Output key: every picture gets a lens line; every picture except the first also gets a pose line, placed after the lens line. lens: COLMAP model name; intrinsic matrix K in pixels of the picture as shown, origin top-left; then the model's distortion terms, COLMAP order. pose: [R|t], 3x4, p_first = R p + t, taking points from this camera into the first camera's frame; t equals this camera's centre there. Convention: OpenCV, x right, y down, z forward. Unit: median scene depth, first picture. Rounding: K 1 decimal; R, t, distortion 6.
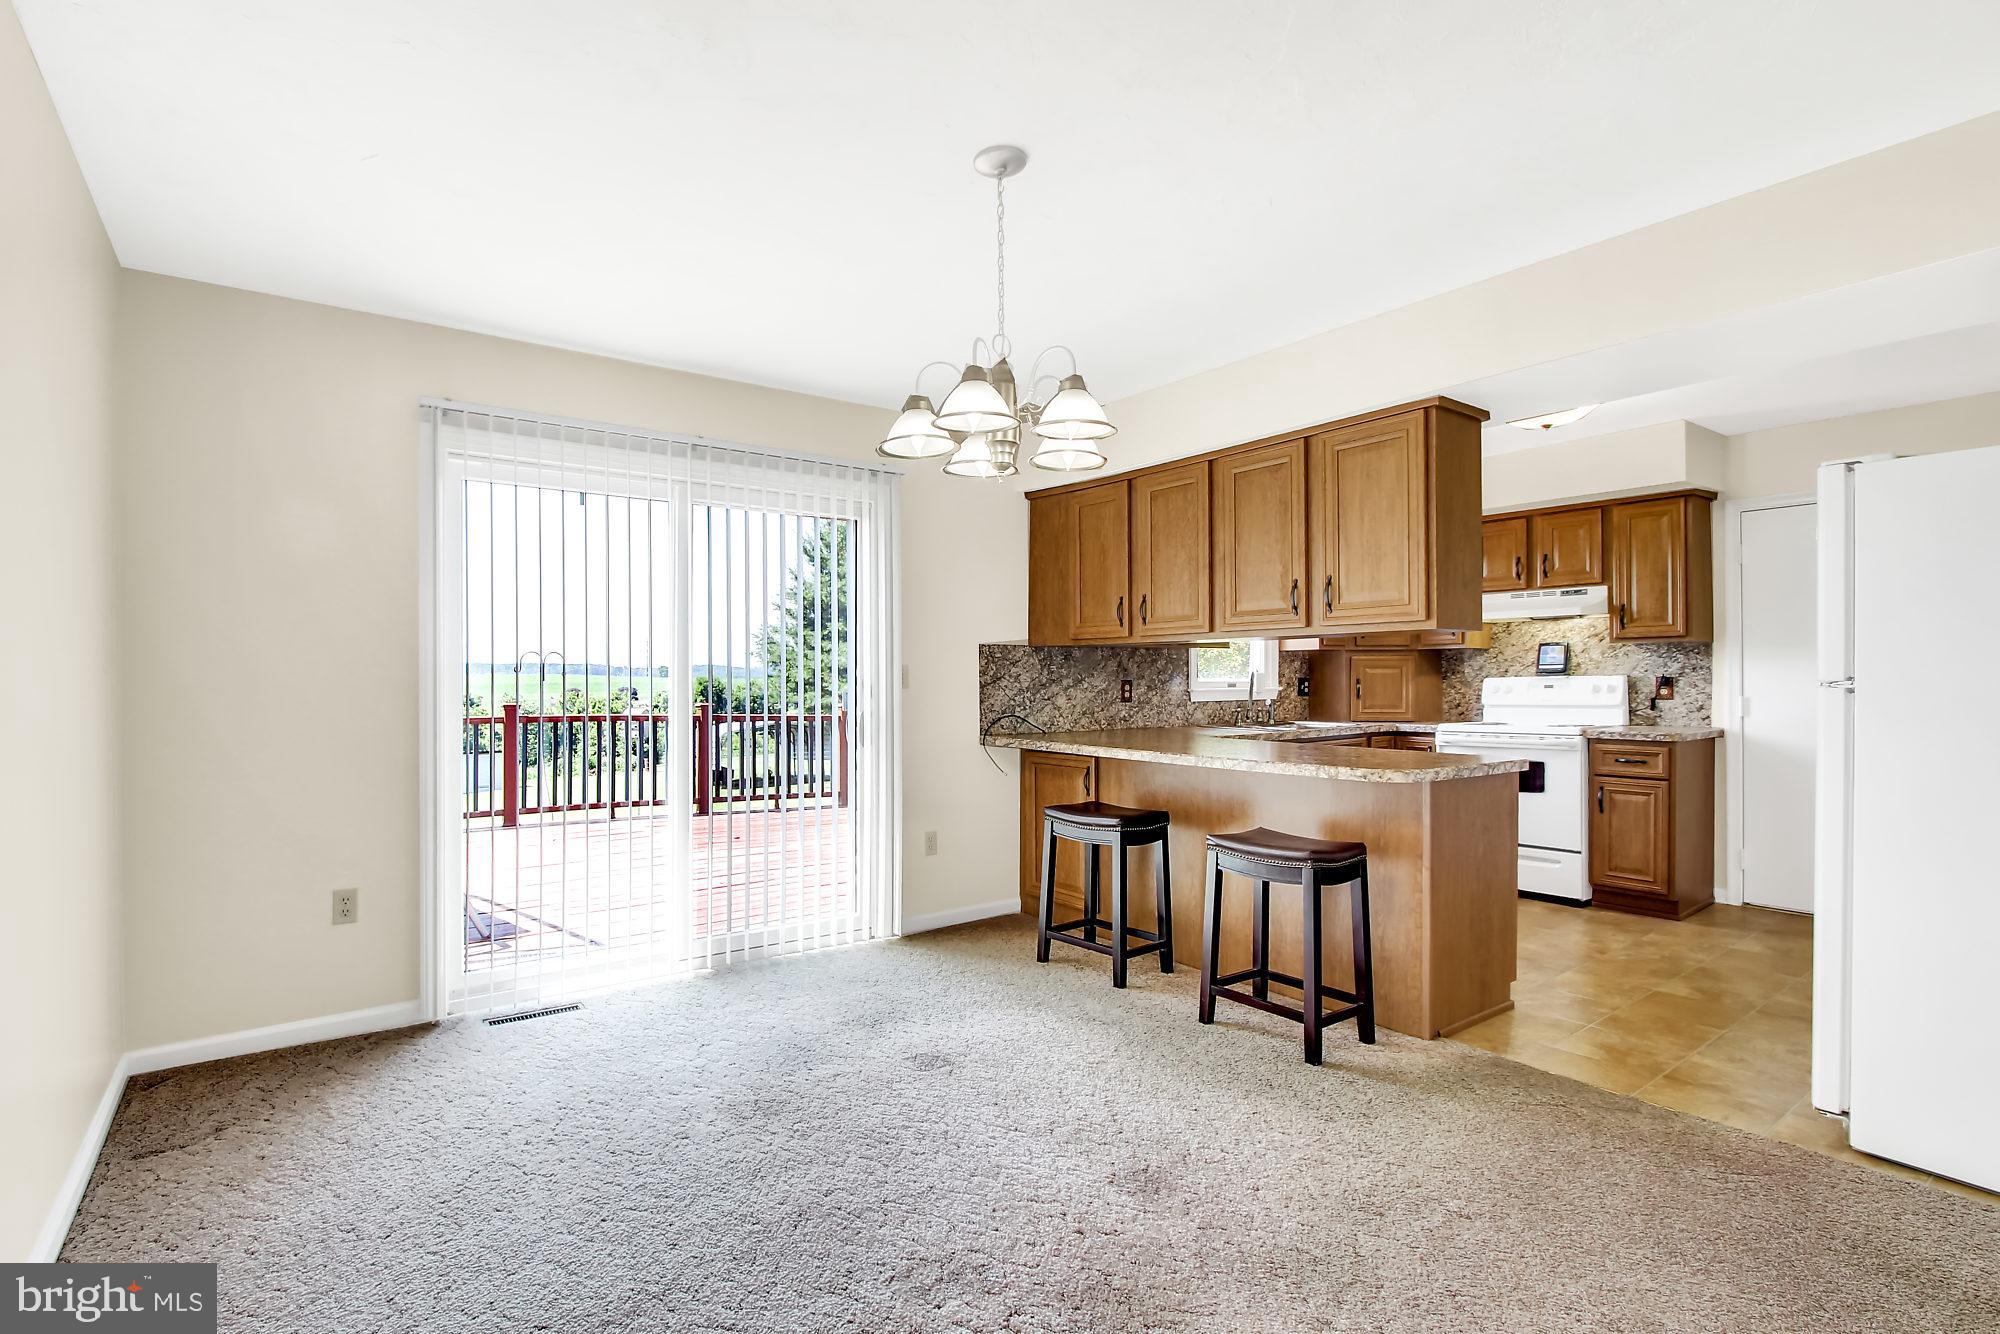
lens RADIAL K [[916.1, 0, 958.8], [0, 916.1, 684.3], [0, 0, 1]] dist [0.000962, 0.001414]
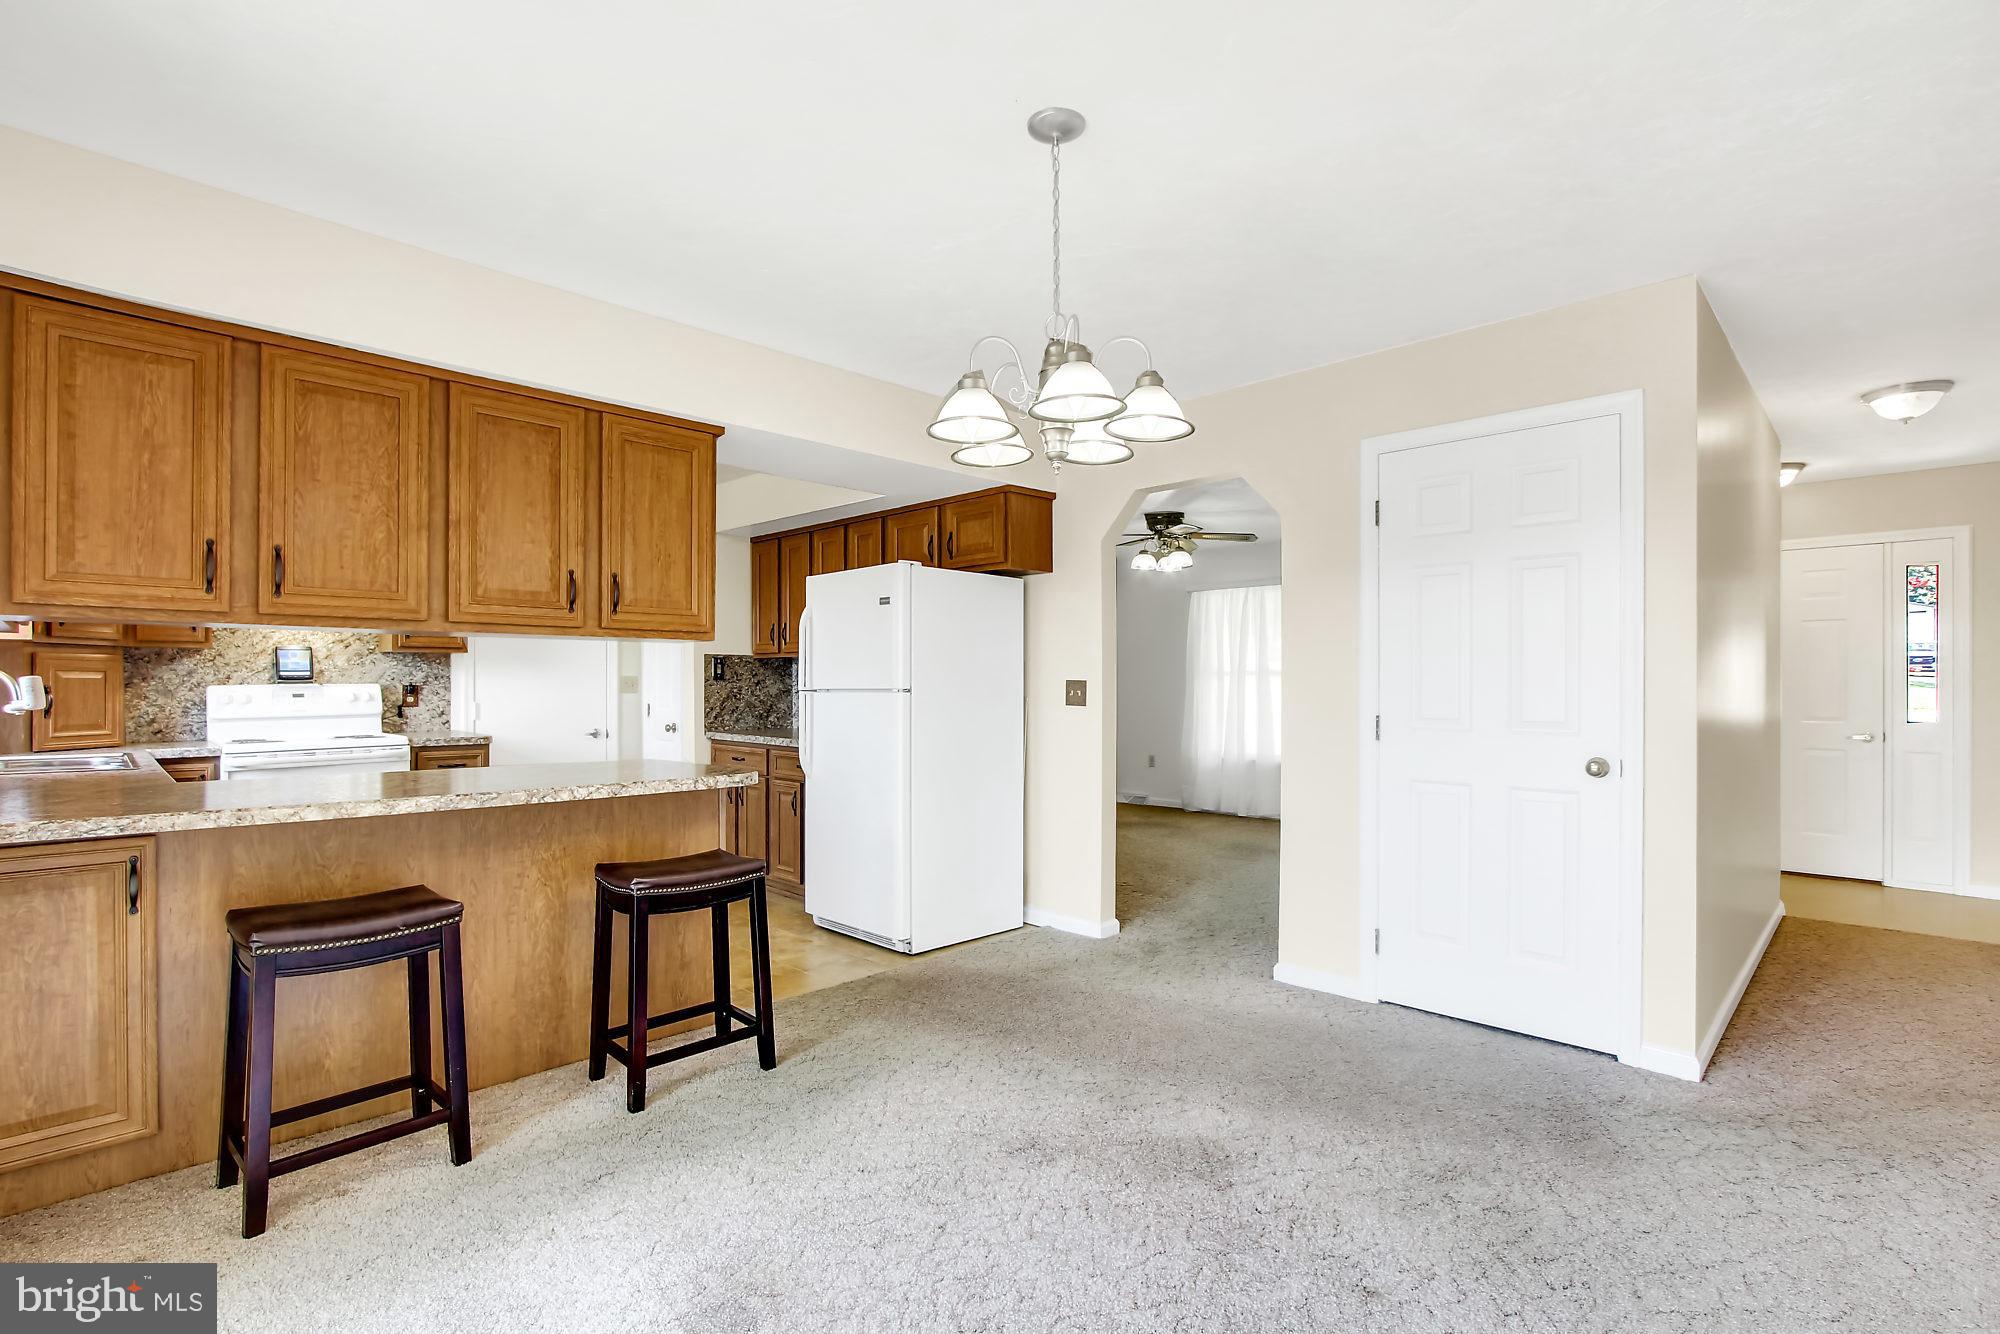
lens RADIAL K [[916.1, 0, 994.4], [0, 916.1, 673.3], [0, 0, 1]] dist [0.000962, 0.001414]
pose [[-0.141178, 0.016196, 0.989852, -0.356081], [0.006390, 0.999860, -0.015449, -0.001213], [-0.989964, 0.004144, -0.141261, 0.488089]]
